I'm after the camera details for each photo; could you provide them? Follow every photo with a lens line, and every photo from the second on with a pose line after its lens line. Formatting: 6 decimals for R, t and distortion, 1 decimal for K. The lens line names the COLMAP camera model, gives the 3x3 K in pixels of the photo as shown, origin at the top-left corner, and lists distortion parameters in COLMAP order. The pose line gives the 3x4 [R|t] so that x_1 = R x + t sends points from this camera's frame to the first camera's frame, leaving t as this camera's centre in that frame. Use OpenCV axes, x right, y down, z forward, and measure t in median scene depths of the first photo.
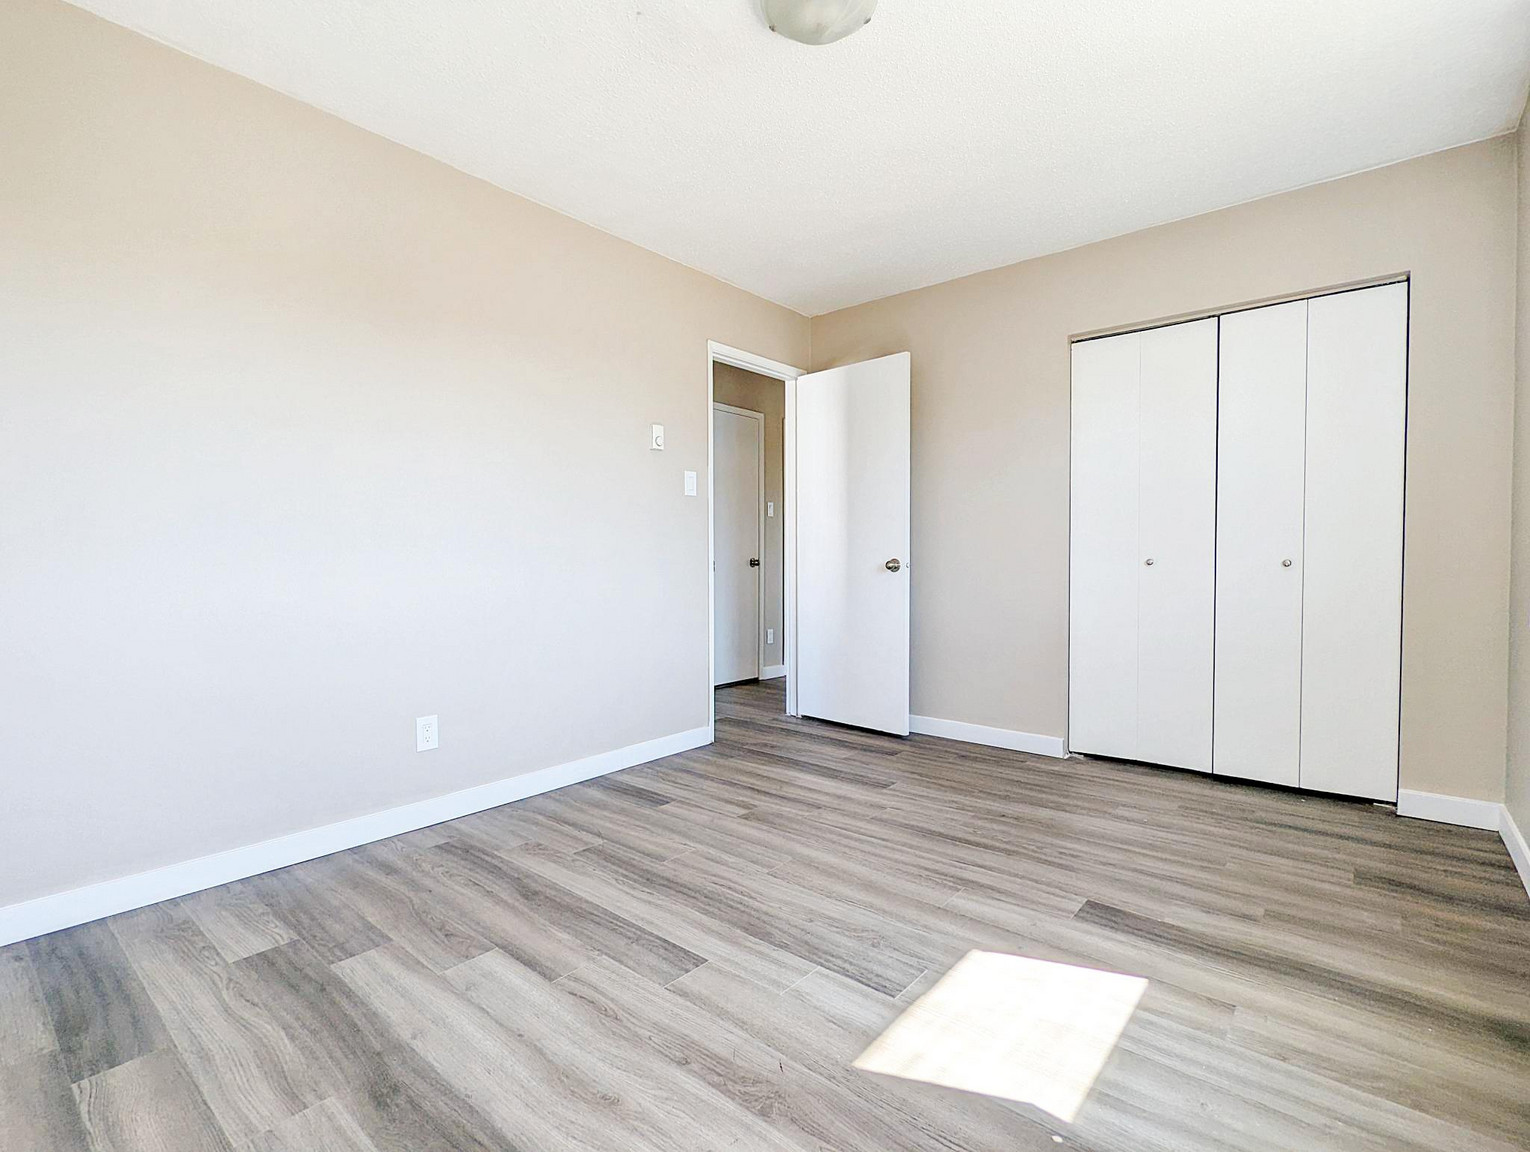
lens RADIAL K [[721.9, 0, 773.4], [0, 721.9, 570.0], [0, 0, 1]] dist [-0.004885, -0.000466]
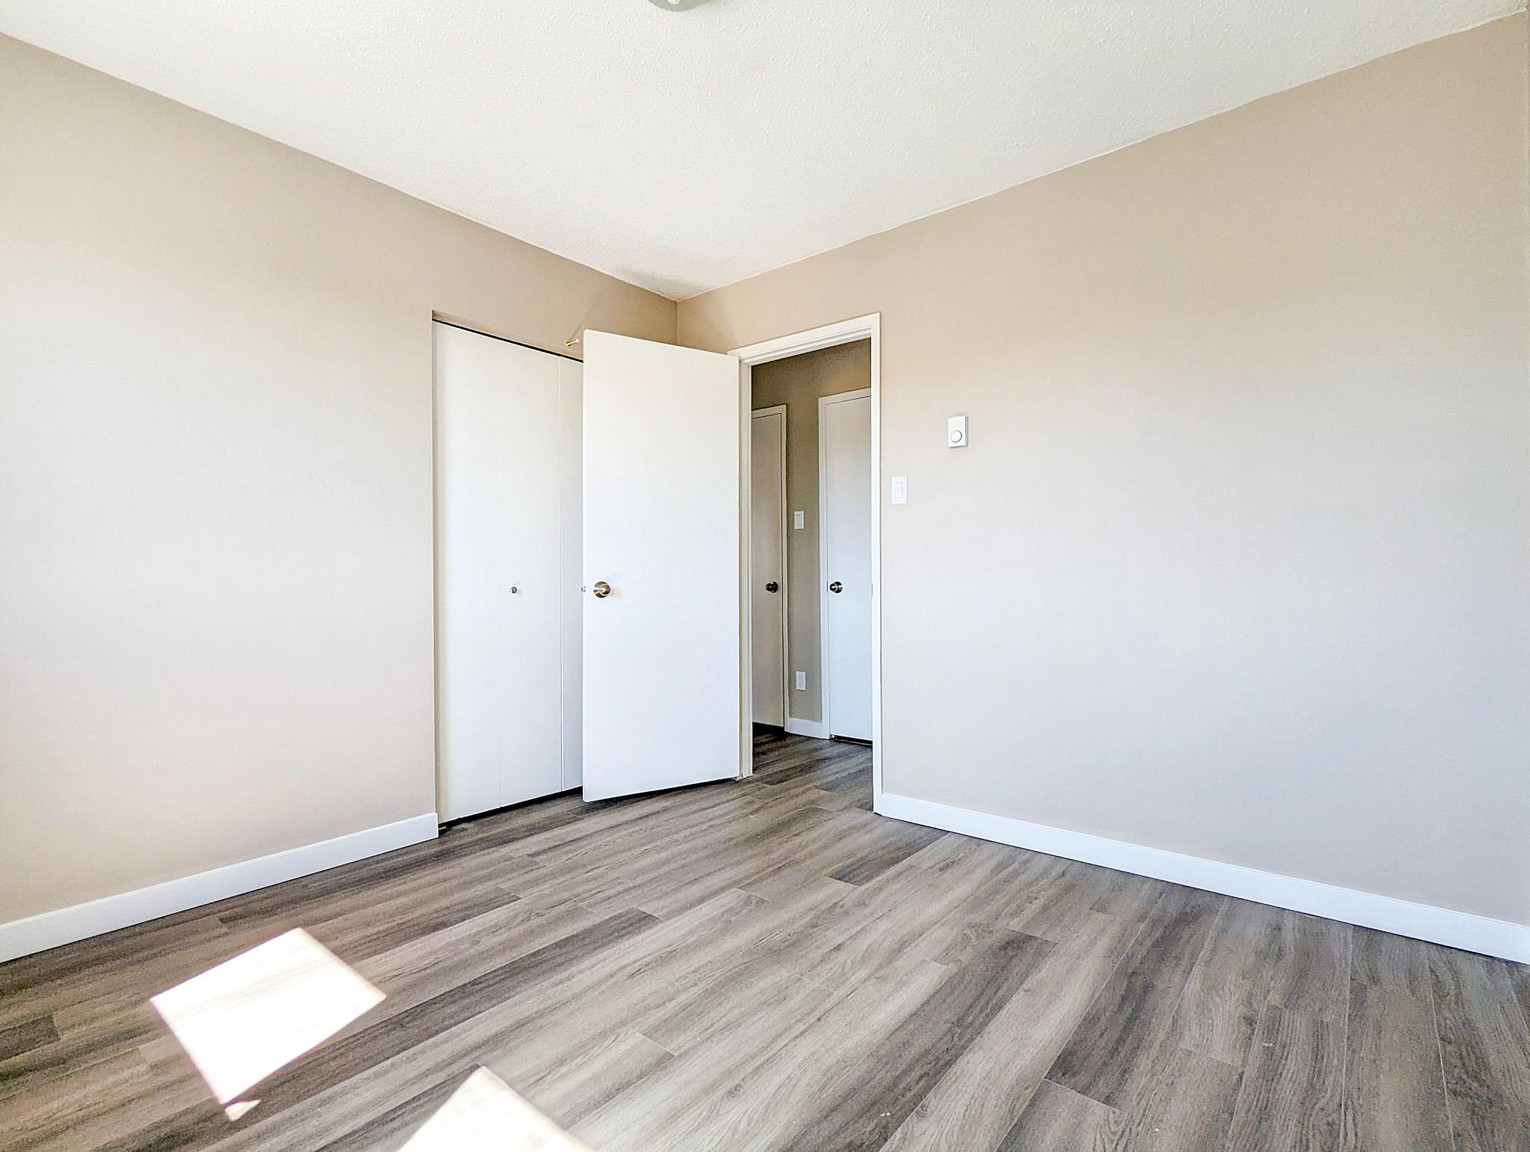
lens RADIAL K [[721.9, 0, 772.5], [0, 721.9, 581.3], [0, 0, 1]] dist [-0.004885, -0.000466]
pose [[0.007135, -0.002600, -0.999971, 1.028464], [-0.010721, 0.999939, -0.002676, -0.018885], [0.999917, 0.010739, 0.007106, 1.264397]]
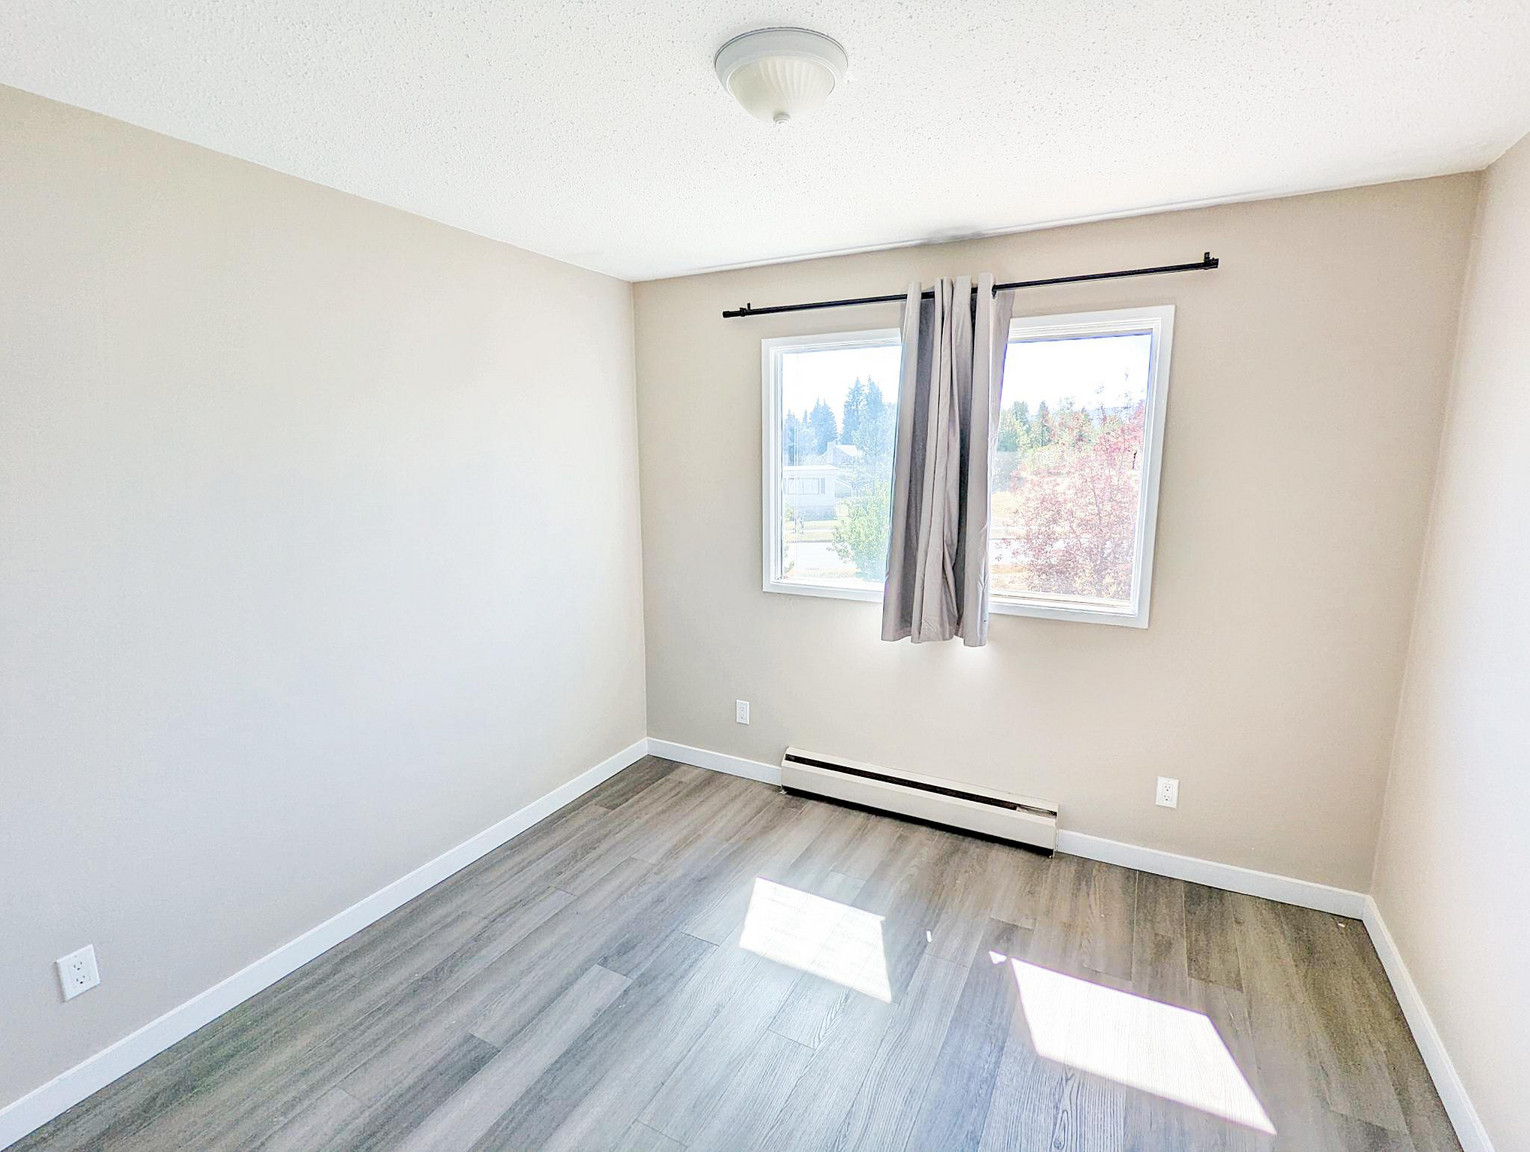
lens RADIAL K [[721.9, 0, 768.0], [0, 721.9, 577.8], [0, 0, 1]] dist [-0.004885, -0.000466]
pose [[-0.200767, -0.173384, 0.964174, -0.426838], [0.019947, 0.983285, 0.180975, -0.316303], [-0.979436, 0.055566, -0.193953, 1.329194]]
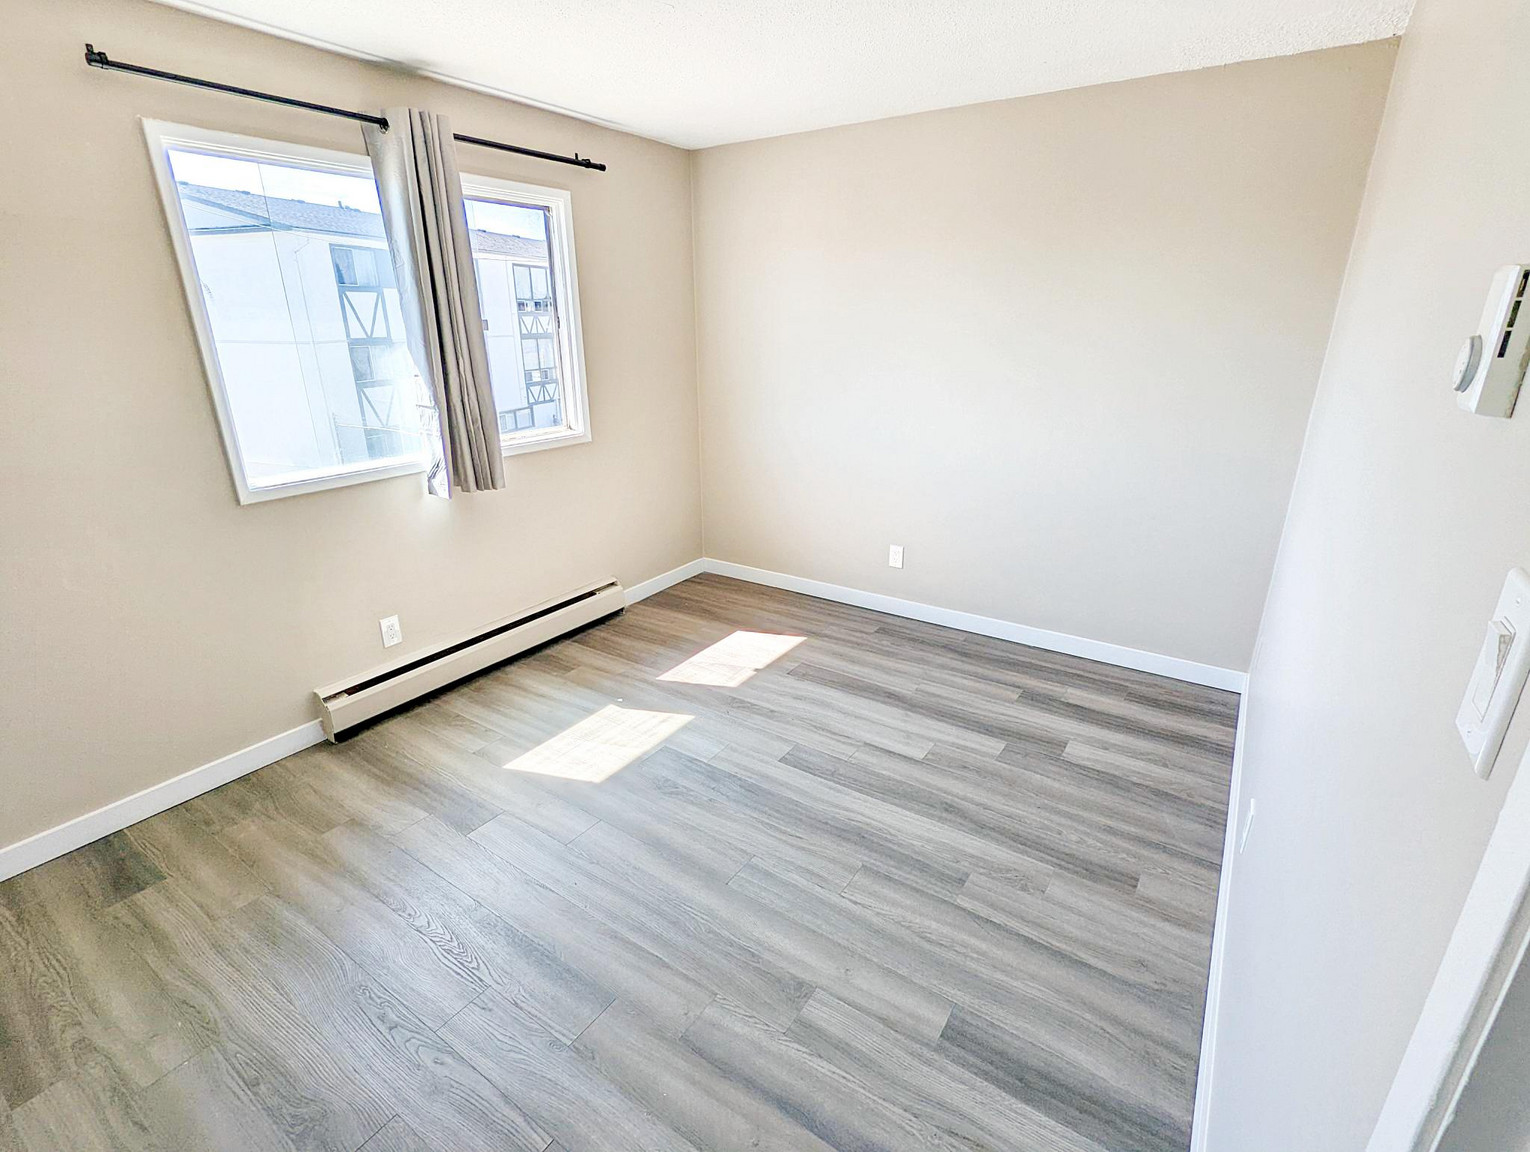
lens RADIAL K [[721.9, 0, 767.9], [0, 721.9, 575.4], [0, 0, 1]] dist [-0.004885, -0.000466]
pose [[-0.995319, 0.039015, -0.088420, 0.043131], [0.005538, 0.936412, 0.350859, -0.302213], [0.096486, 0.348727, -0.932245, 1.847590]]
